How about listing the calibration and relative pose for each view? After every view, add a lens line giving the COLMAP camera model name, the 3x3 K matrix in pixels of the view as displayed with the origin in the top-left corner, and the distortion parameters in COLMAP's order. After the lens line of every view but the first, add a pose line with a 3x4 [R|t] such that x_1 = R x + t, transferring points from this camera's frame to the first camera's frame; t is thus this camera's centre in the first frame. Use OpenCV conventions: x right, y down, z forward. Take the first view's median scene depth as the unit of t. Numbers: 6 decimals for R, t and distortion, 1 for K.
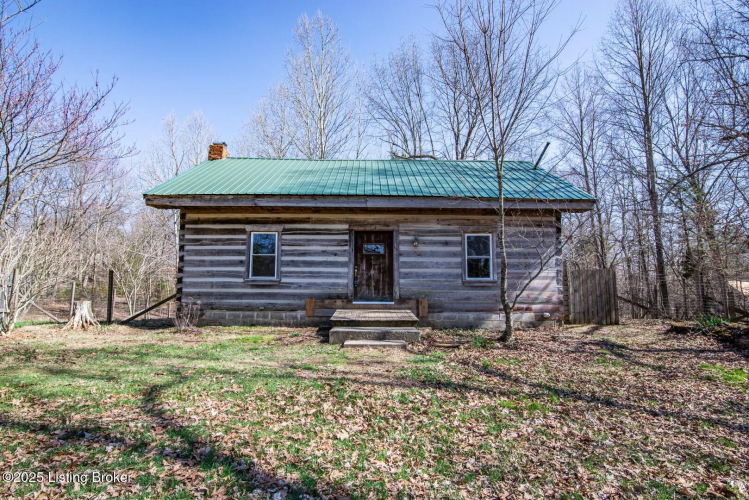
lens RADIAL K [[379.1, 0, 372.4], [0, 379.1, 250.5], [0, 0, 1]] dist [-0.013374, 0.001222]
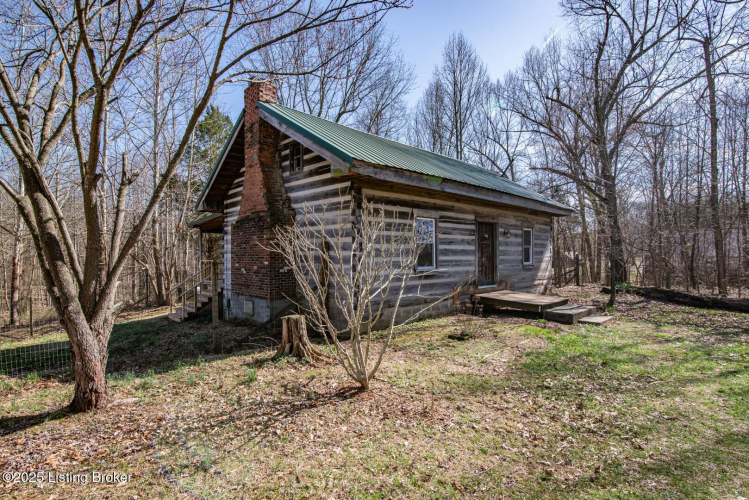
lens RADIAL K [[379.1, 0, 379.0], [0, 379.1, 257.5], [0, 0, 1]] dist [-0.013374, 0.001222]
pose [[0.722341, -0.014545, 0.691384, -1.005473], [-0.054493, 0.995473, 0.077876, -0.018823], [-0.689387, -0.093928, 0.718278, 0.413507]]
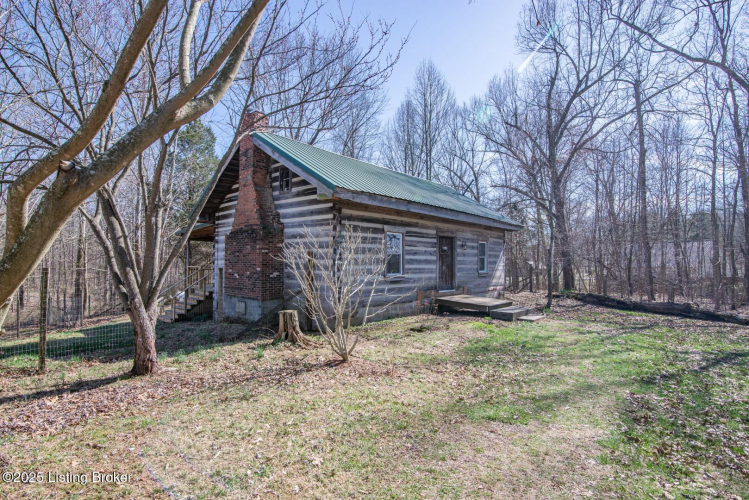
lens RADIAL K [[379.1, 0, 387.4], [0, 379.1, 252.1], [0, 0, 1]] dist [-0.013374, 0.001222]
pose [[0.654783, 0.018537, 0.755589, -1.130295], [-0.071602, 0.996725, 0.037596, -0.032868], [-0.752417, -0.078719, 0.653966, 0.295691]]
